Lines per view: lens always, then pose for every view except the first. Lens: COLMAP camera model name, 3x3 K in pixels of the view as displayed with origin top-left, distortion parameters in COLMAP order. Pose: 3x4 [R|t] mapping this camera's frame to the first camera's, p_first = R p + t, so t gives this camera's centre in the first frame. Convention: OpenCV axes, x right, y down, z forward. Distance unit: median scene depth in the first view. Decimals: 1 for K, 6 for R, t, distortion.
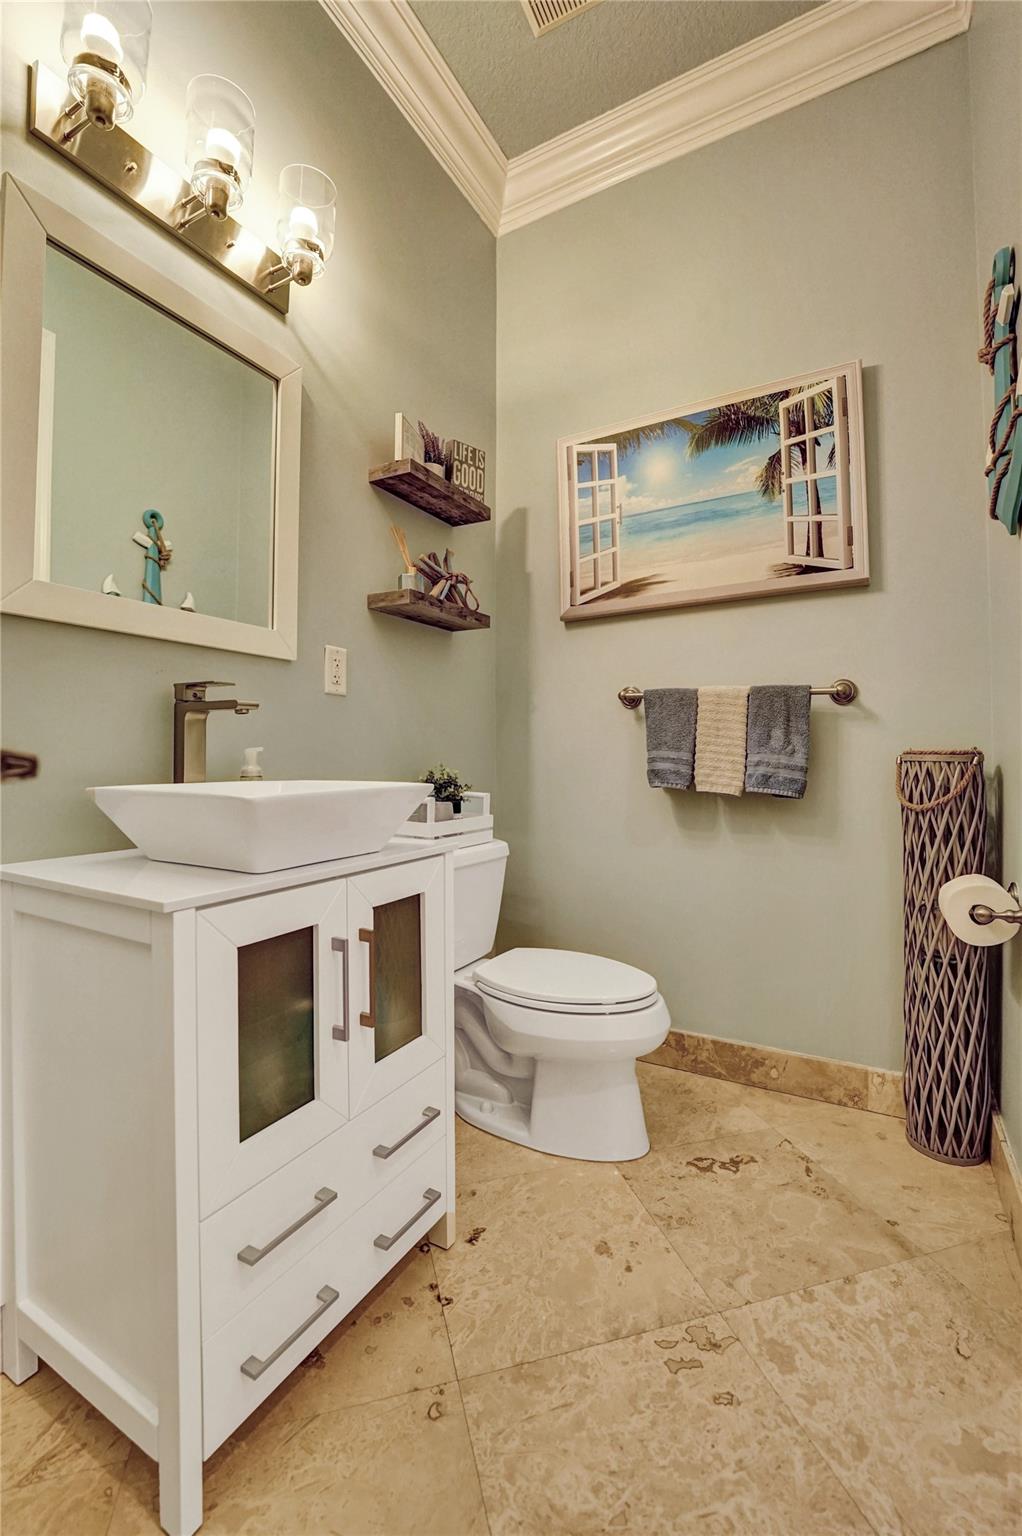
lens RADIAL K [[655.5, 0, 510.3], [0, 655.5, 746.2], [0, 0, 1]] dist [-0.001104, 0.000110]
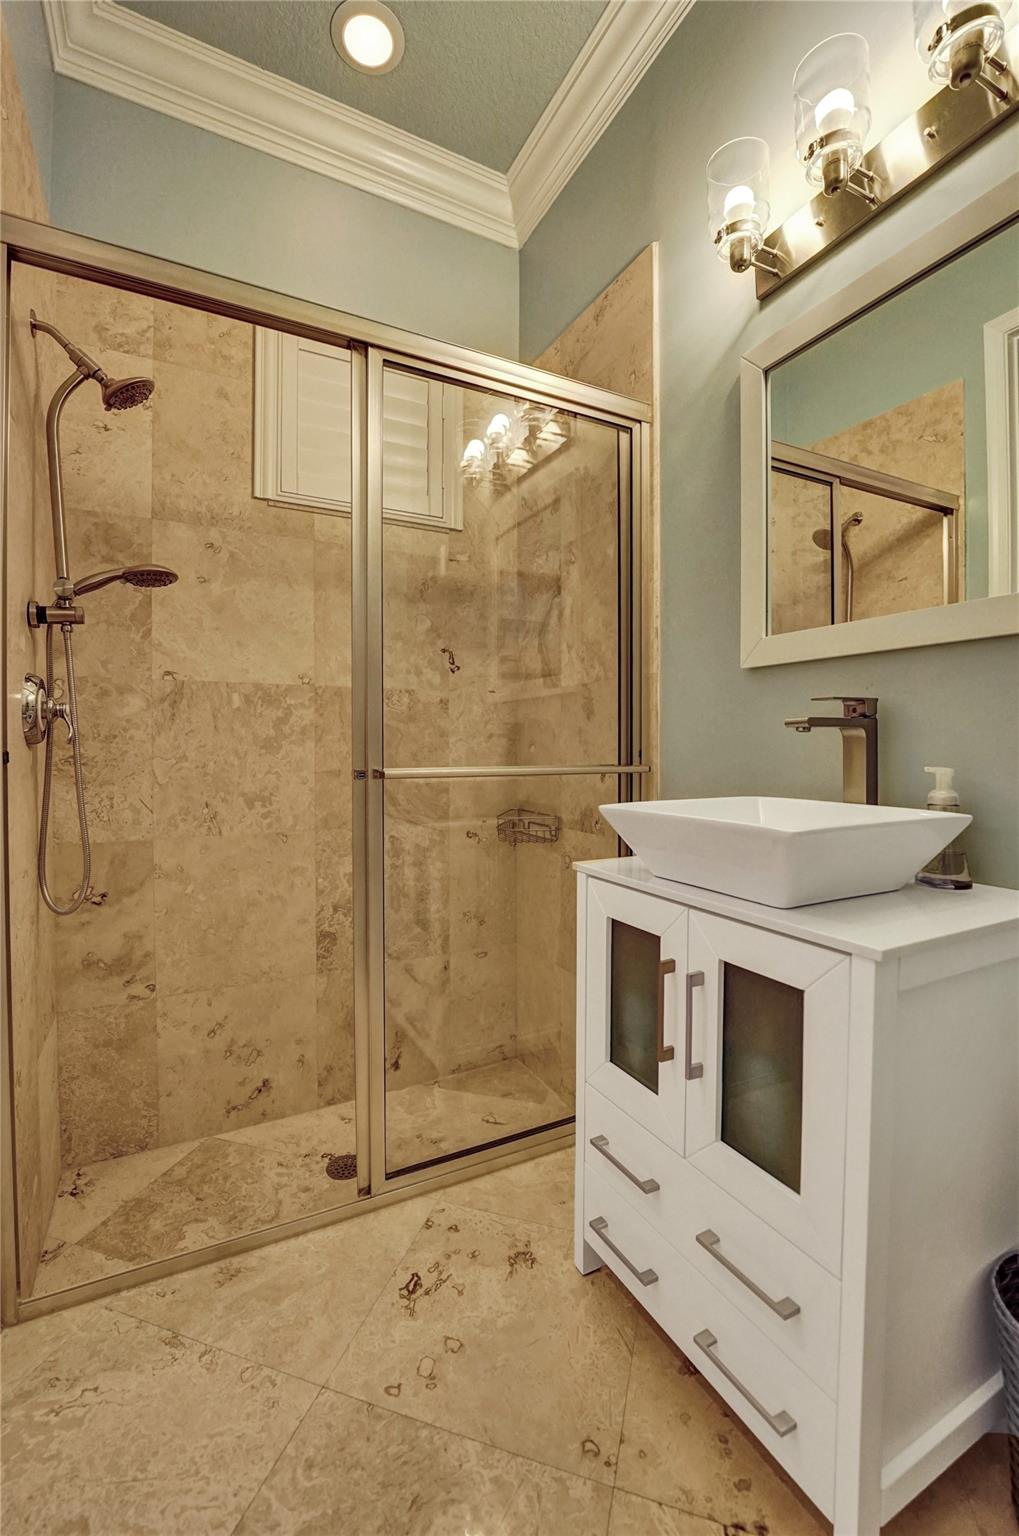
lens RADIAL K [[666.7, 0, 509.5], [0, 666.7, 768.0], [0, 0, 1]] dist [0.000462, 0.000000]
pose [[-0.536466, 0.021725, -0.843642, 0.737973], [0.009903, 0.999762, 0.019448, -0.025411], [0.843864, 0.002079, -0.536554, 1.365530]]
